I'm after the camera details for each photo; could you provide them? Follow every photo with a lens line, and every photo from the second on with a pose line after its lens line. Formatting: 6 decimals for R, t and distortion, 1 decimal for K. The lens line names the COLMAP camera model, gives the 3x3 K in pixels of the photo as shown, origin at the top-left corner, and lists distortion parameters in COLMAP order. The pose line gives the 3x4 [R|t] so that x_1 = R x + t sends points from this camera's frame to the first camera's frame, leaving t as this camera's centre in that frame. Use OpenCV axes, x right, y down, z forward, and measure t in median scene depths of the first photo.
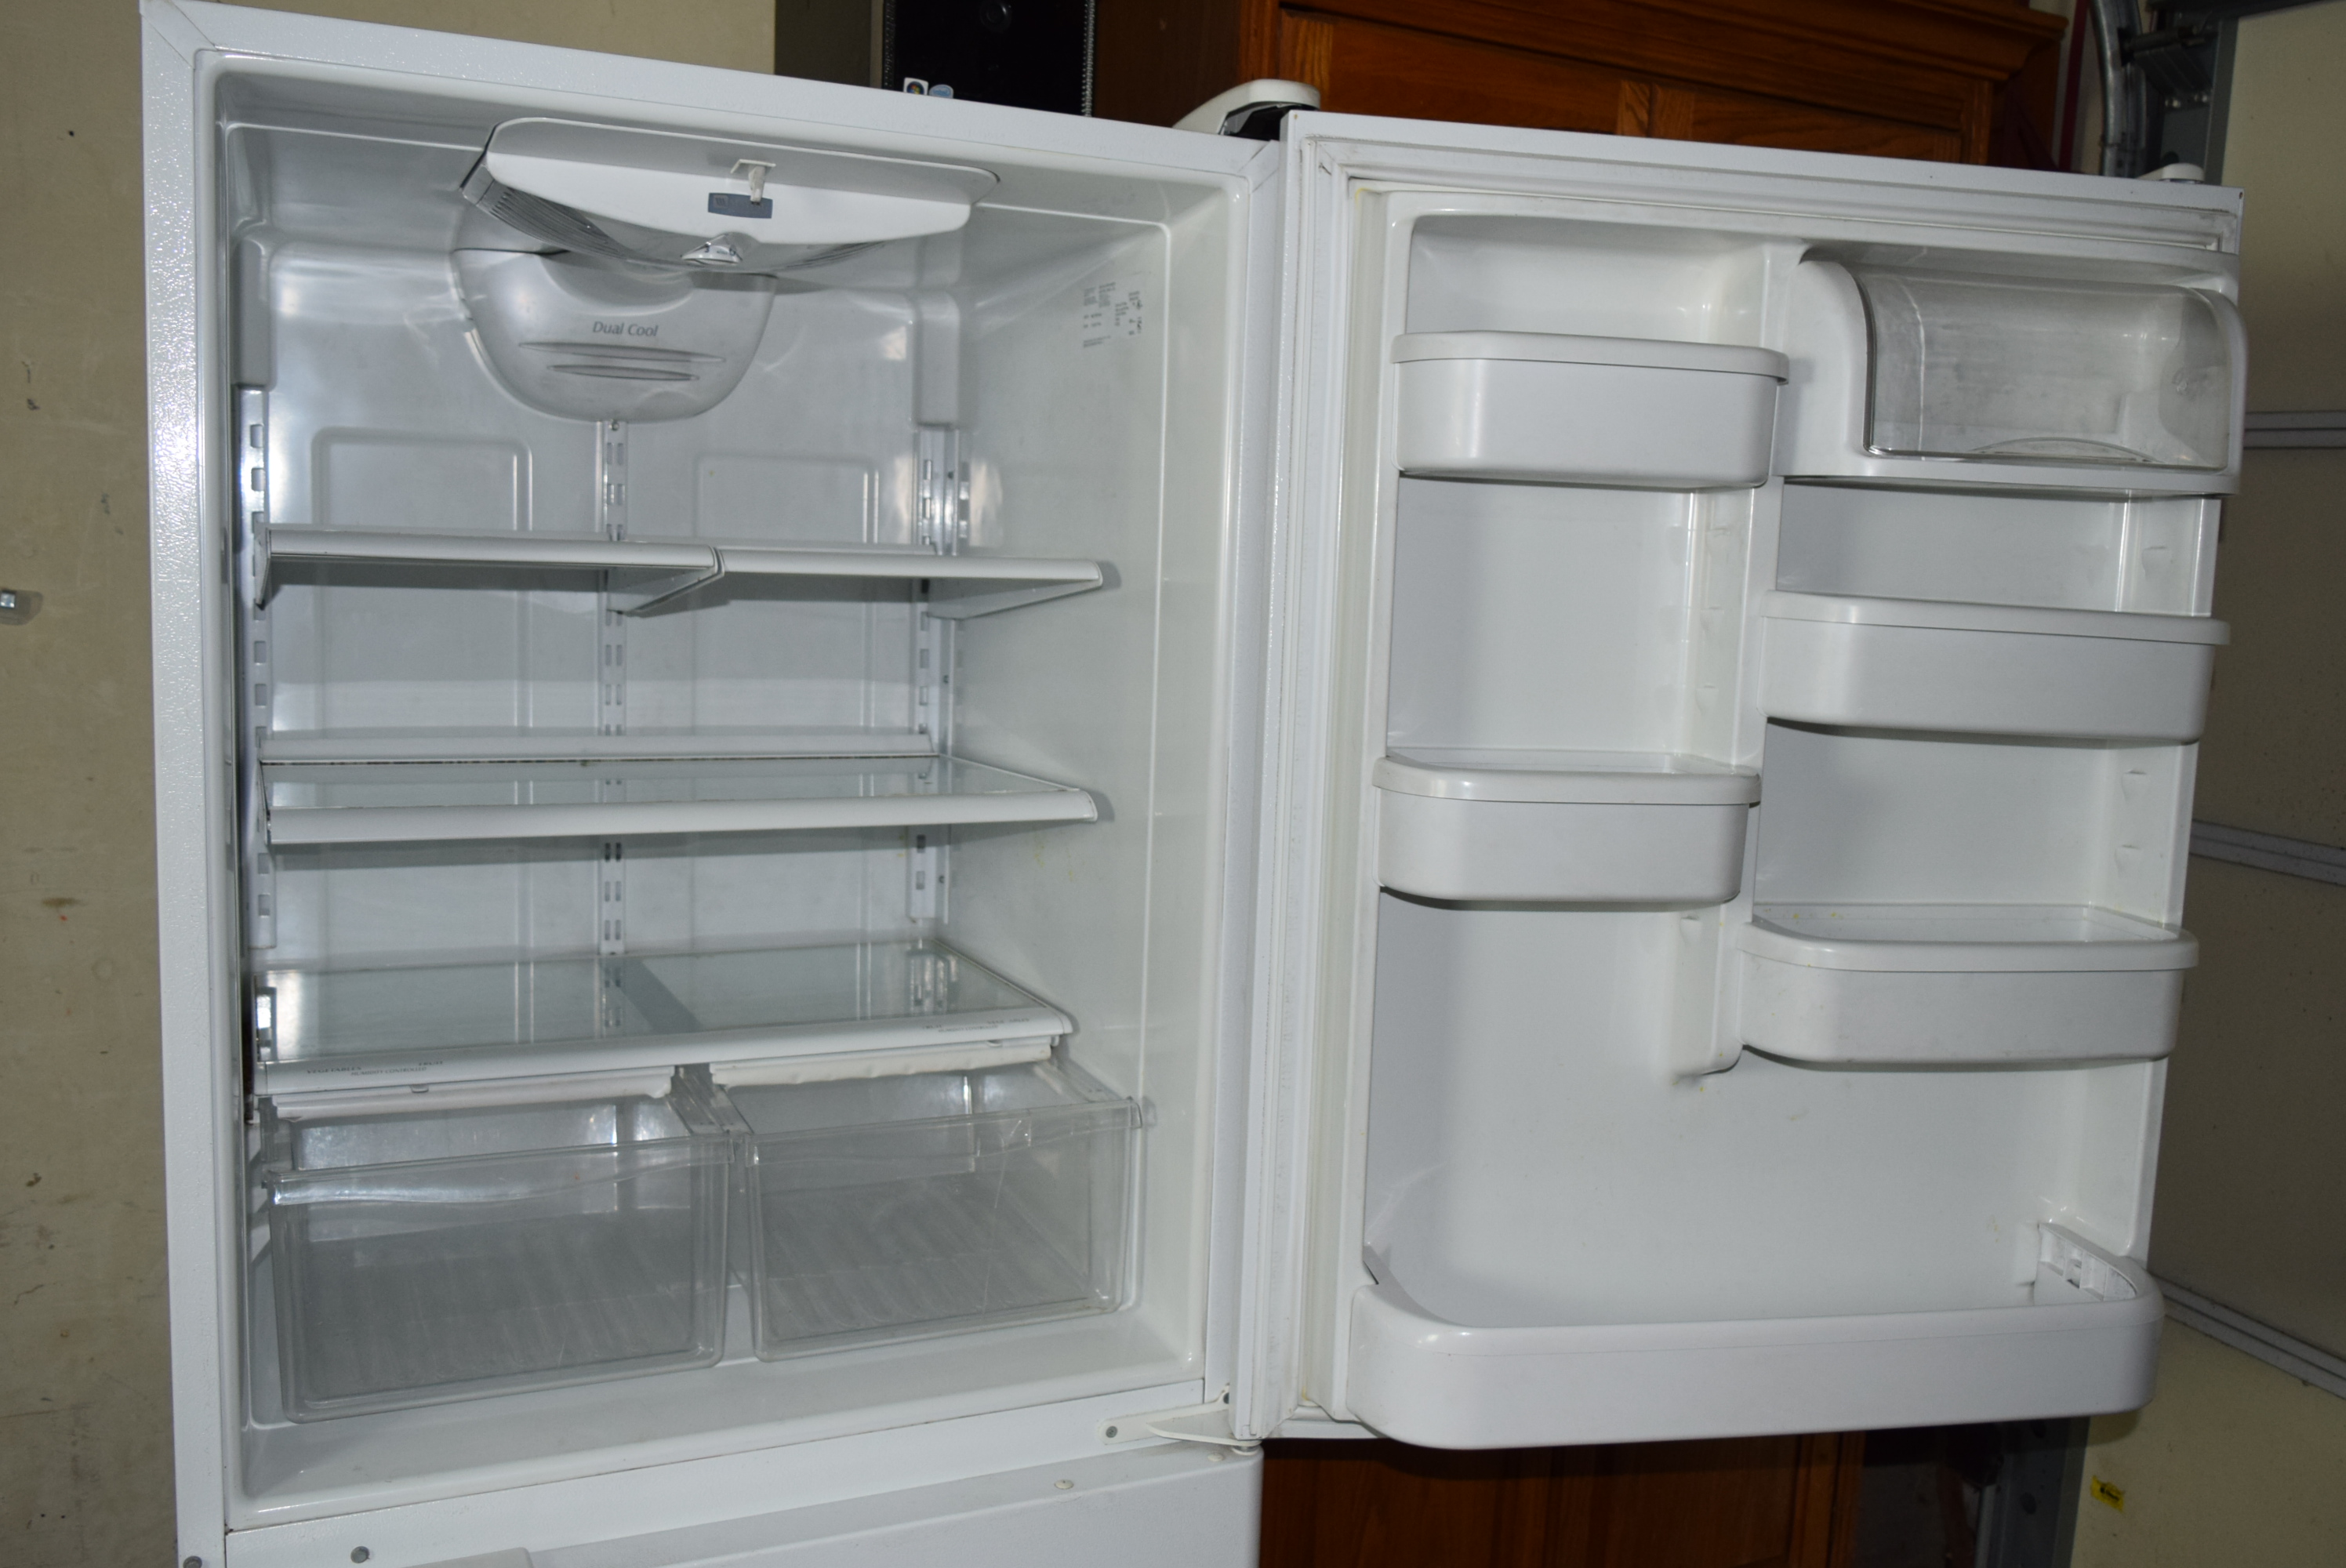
lens RADIAL K [[2128.5, 0, 1173.0], [0, 2128.5, 784.0], [0, 0, 1]] dist [-0.047399, 0.006463]
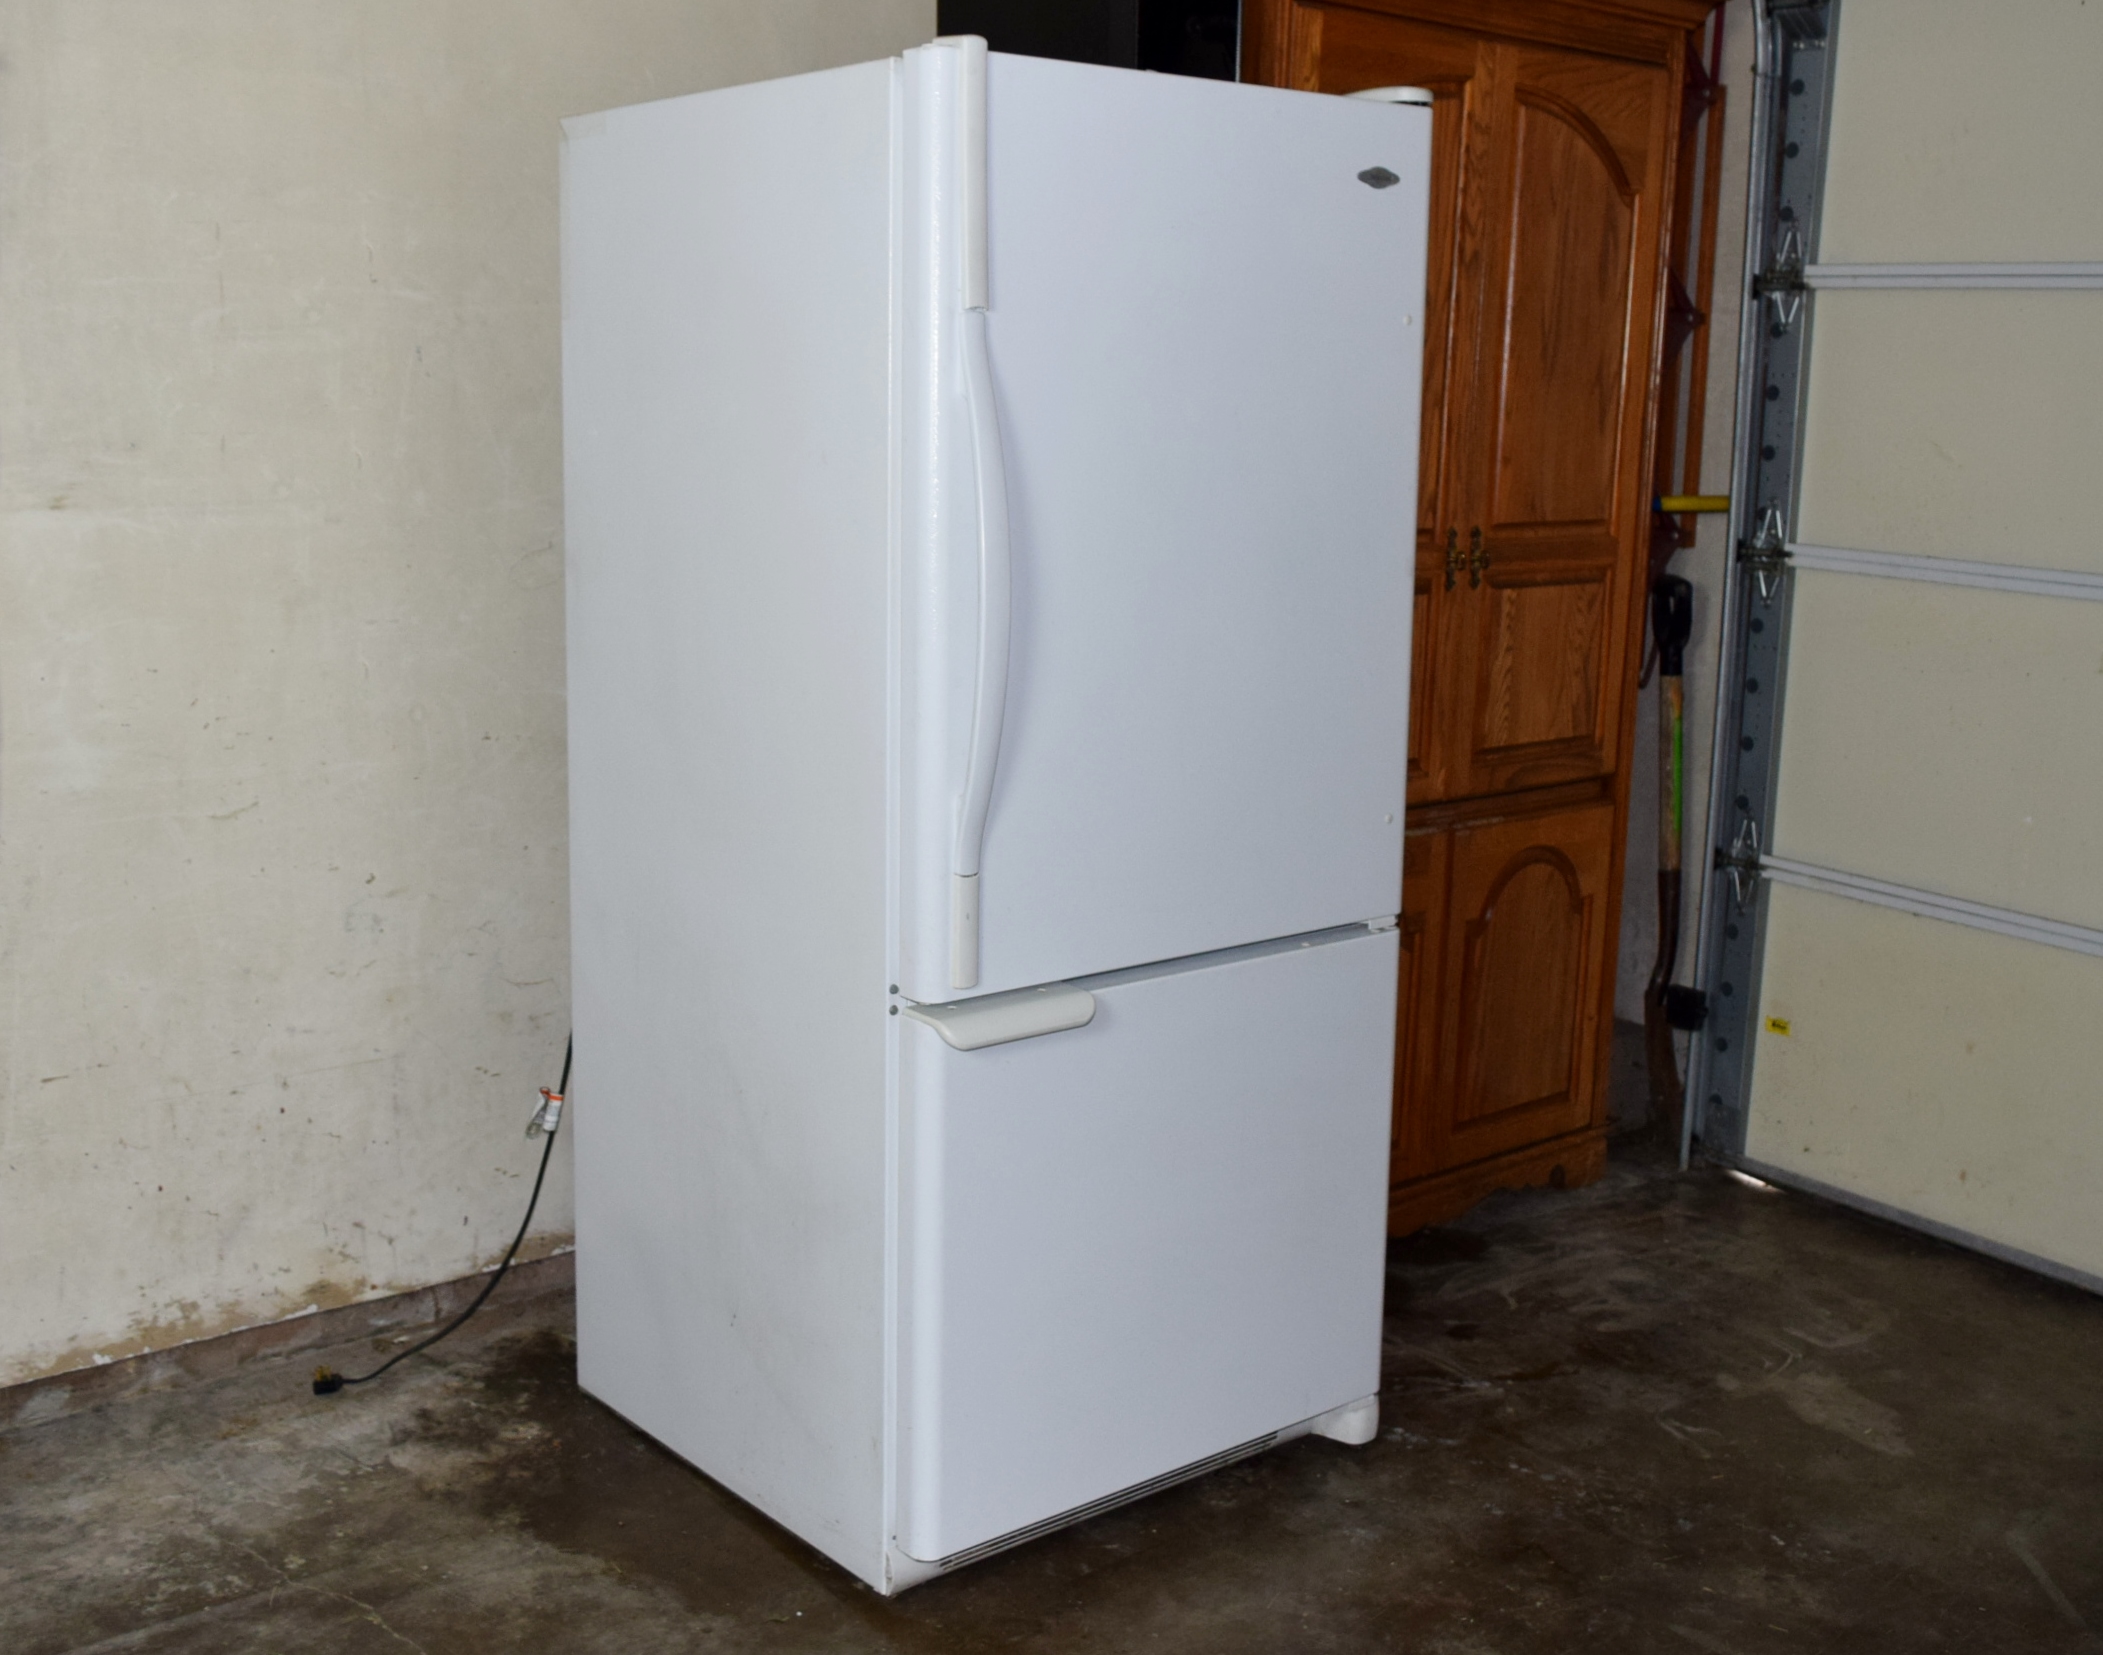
lens RADIAL K [[2308.9, 0, 1051.5], [0, 2308.9, 827.5], [0, 0, 1]] dist [-0.018260, -0.002019]
pose [[0.973034, -0.065653, 0.221123, -0.517040], [0.051208, 0.996201, 0.070441, 0.090104], [-0.224907, -0.057218, 0.972699, -0.568549]]
